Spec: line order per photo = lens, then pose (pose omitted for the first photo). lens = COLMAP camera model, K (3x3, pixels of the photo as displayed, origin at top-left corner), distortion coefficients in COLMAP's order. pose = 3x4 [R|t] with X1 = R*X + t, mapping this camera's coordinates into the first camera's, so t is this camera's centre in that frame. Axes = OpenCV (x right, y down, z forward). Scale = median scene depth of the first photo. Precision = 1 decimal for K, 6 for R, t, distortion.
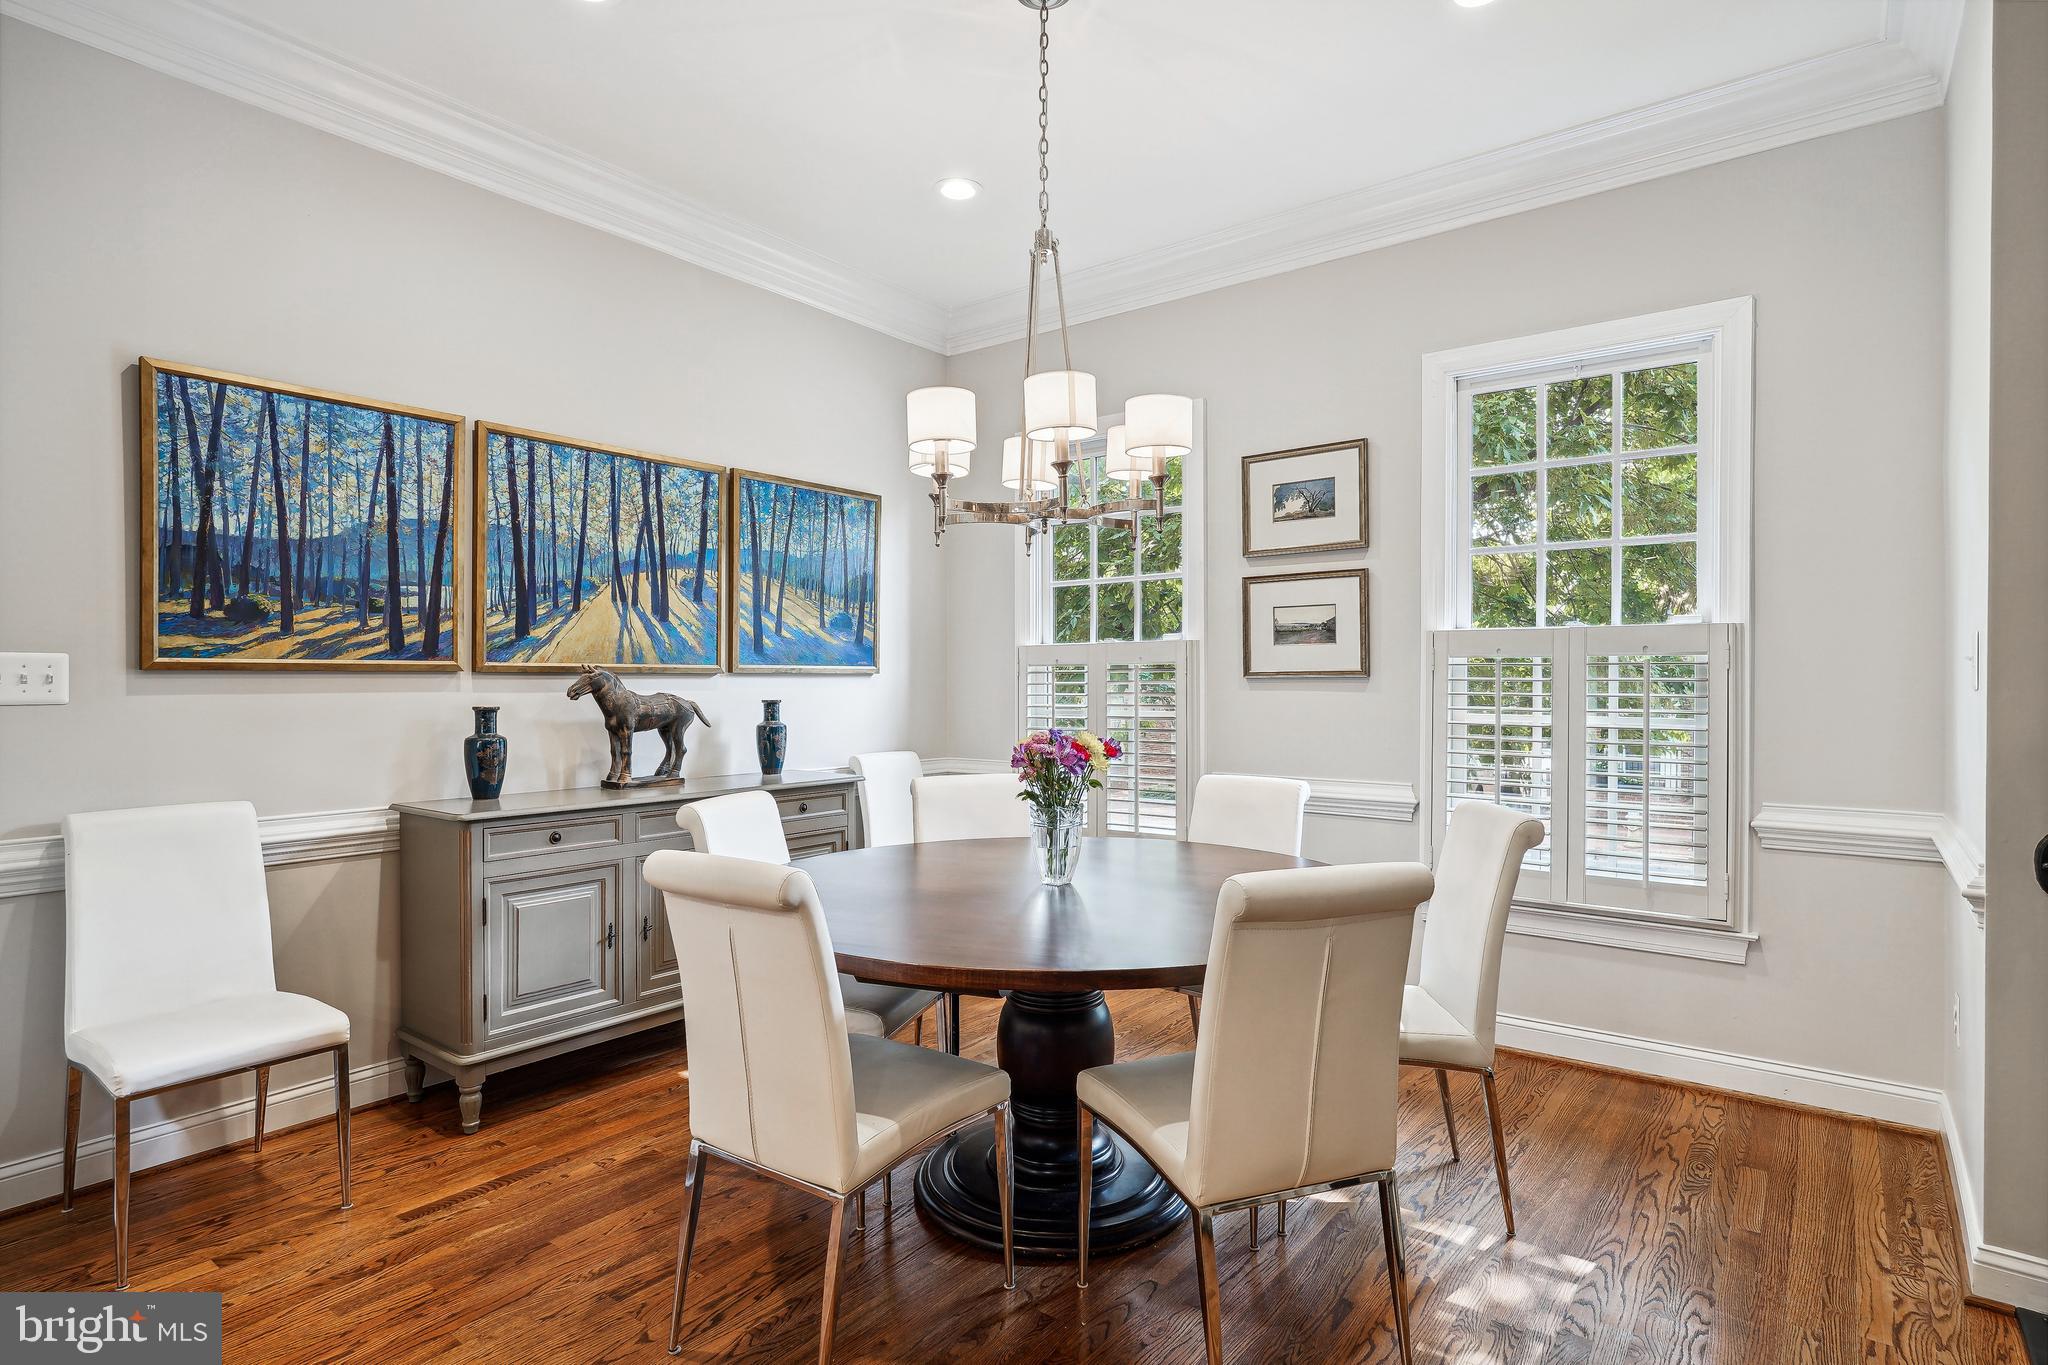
lens RADIAL K [[1074.6, 0, 981.7], [0, 1074.6, 685.0], [0, 0, 1]] dist [-0.009548, 0.002713]
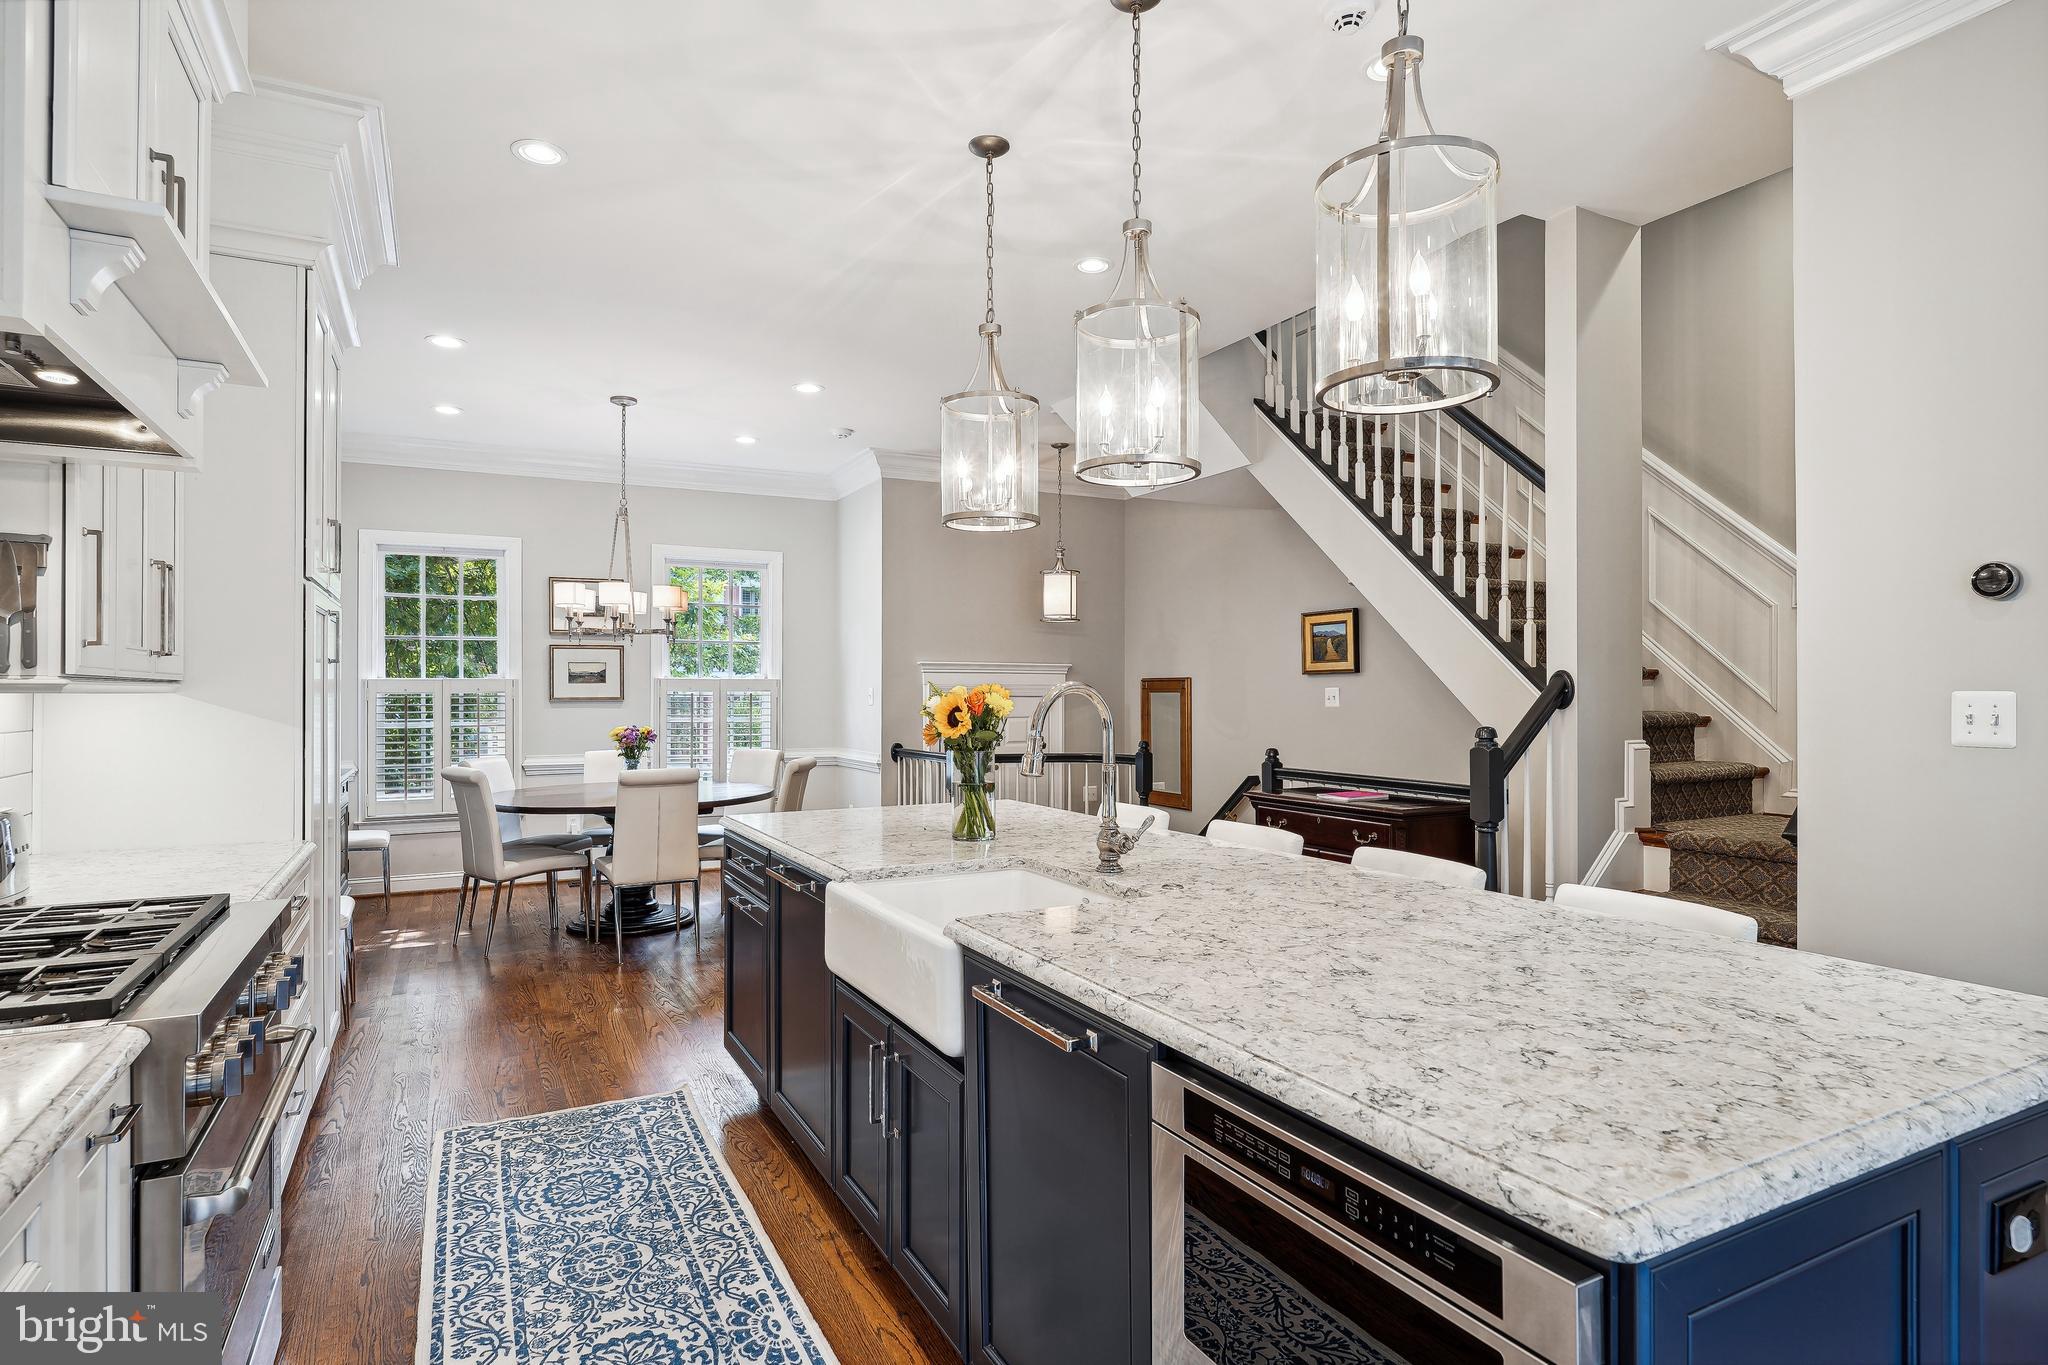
lens RADIAL K [[1074.6, 0, 1019.3], [0, 1074.6, 690.2], [0, 0, 1]] dist [-0.009548, 0.002713]
pose [[0.399926, 0.002906, 0.916543, -1.261905], [0.005384, 0.999970, -0.005519, -0.011863], [-0.916532, 0.007142, 0.399899, -0.524047]]
